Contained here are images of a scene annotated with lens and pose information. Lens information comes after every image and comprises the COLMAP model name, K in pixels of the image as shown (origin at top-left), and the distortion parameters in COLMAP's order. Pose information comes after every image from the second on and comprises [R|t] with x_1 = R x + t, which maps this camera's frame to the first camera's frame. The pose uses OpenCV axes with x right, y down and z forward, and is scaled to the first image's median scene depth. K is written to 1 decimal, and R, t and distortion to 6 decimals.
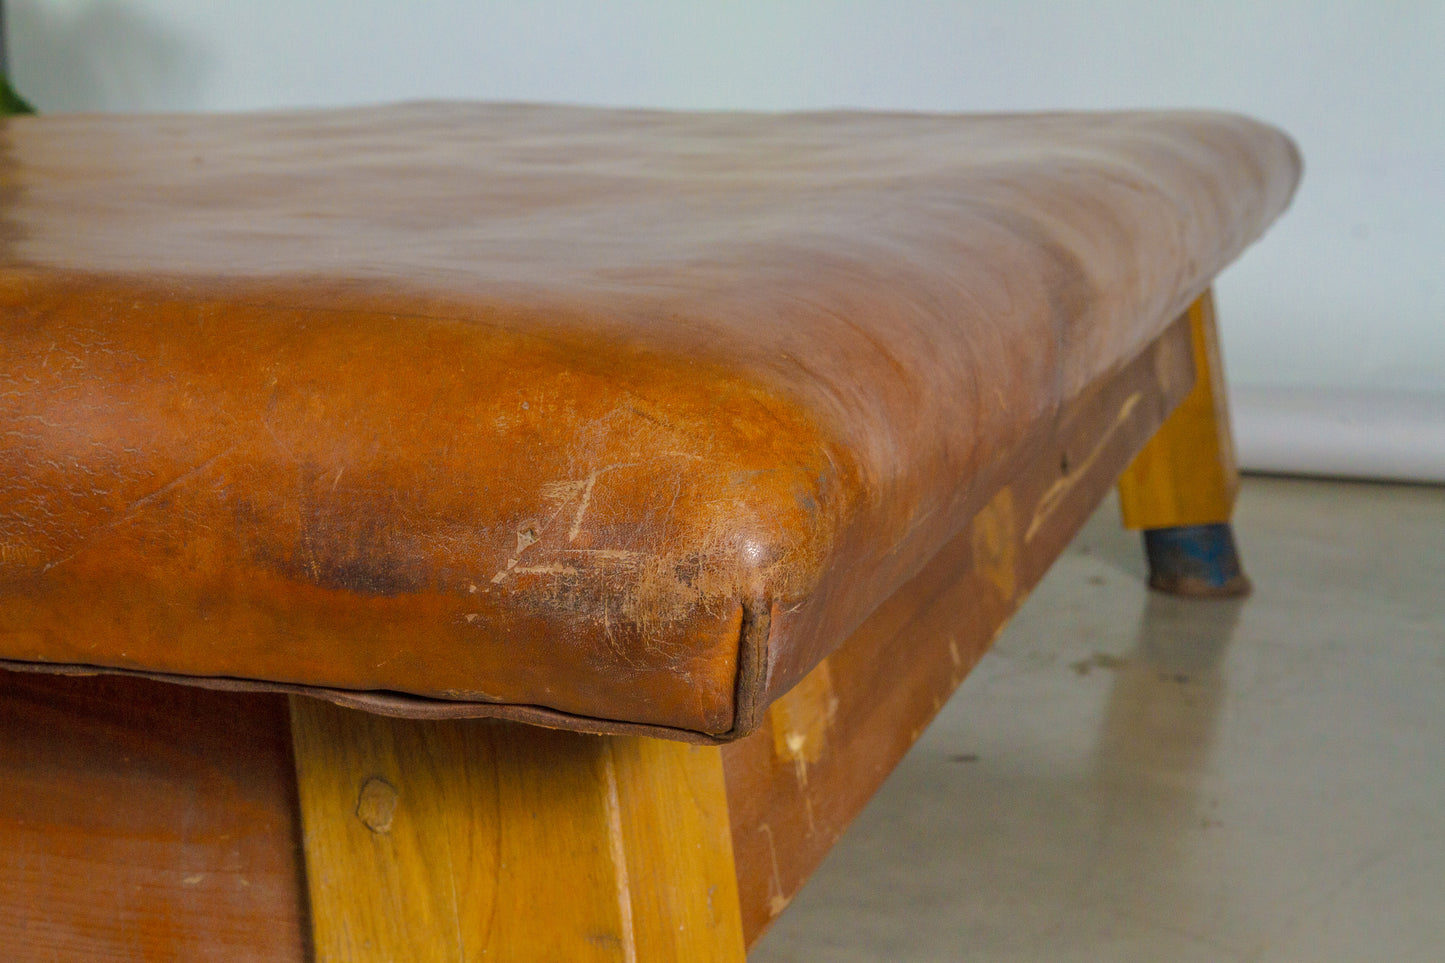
lens RADIAL K [[2195.0, 0, 744.8], [0, 2195.0, 485.3], [0, 0, 1]] dist [0.064946, 0.166157]
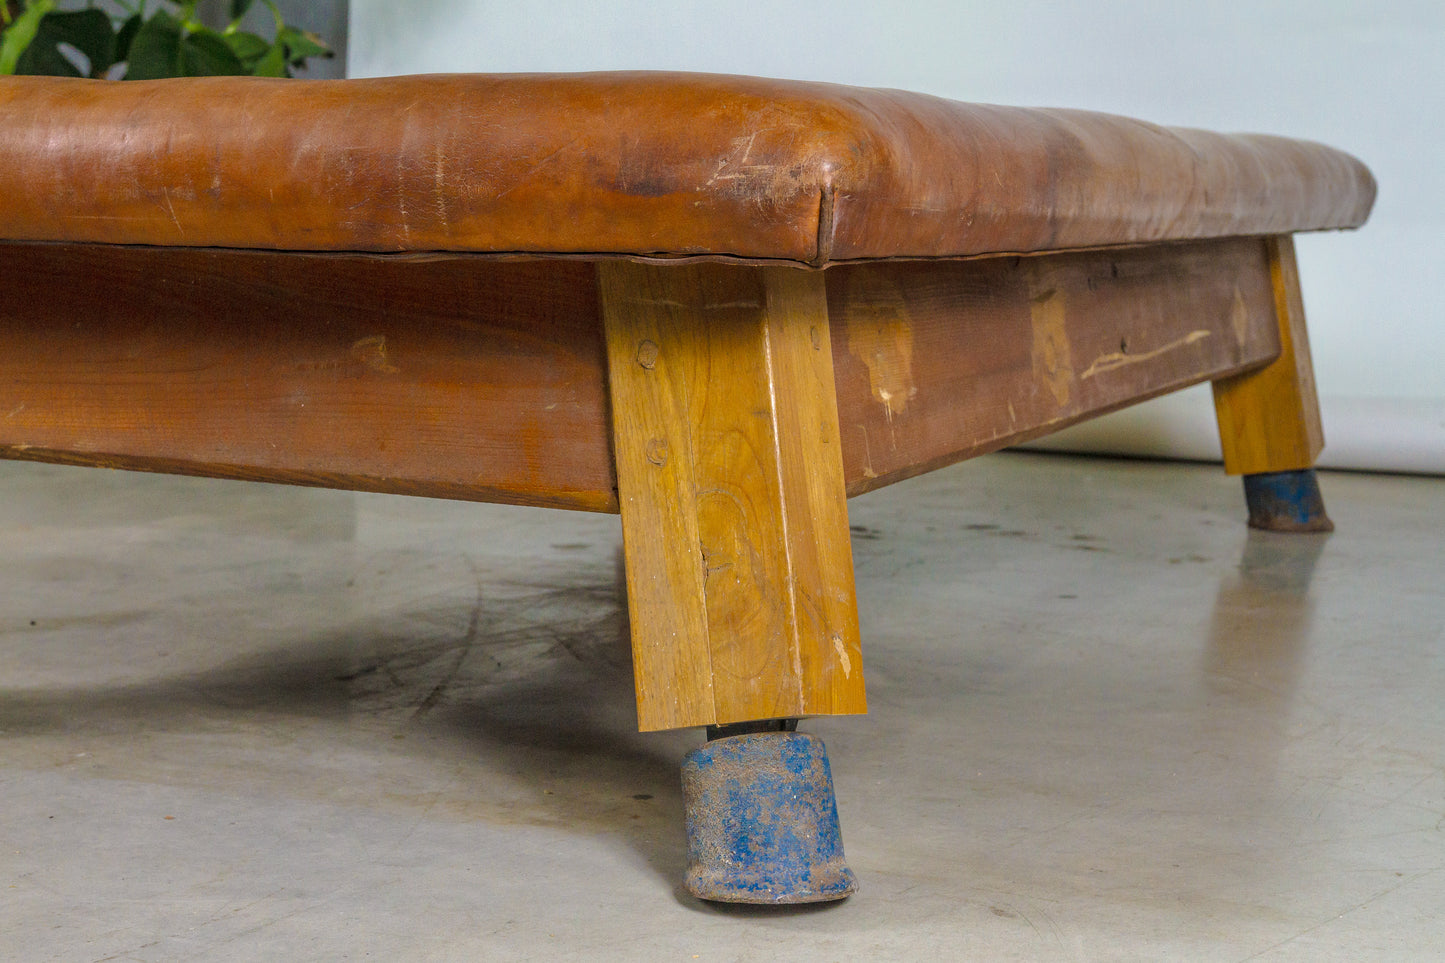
lens RADIAL K [[2195.0, 0, 744.8], [0, 2195.0, 485.3], [0, 0, 1]] dist [0.064946, 0.166157]
pose [[0.994012, 0.015395, -0.108183, 0.156312], [-0.022304, 0.997768, -0.062946, 0.462368], [0.106973, 0.064982, 0.992136, -1.091522]]
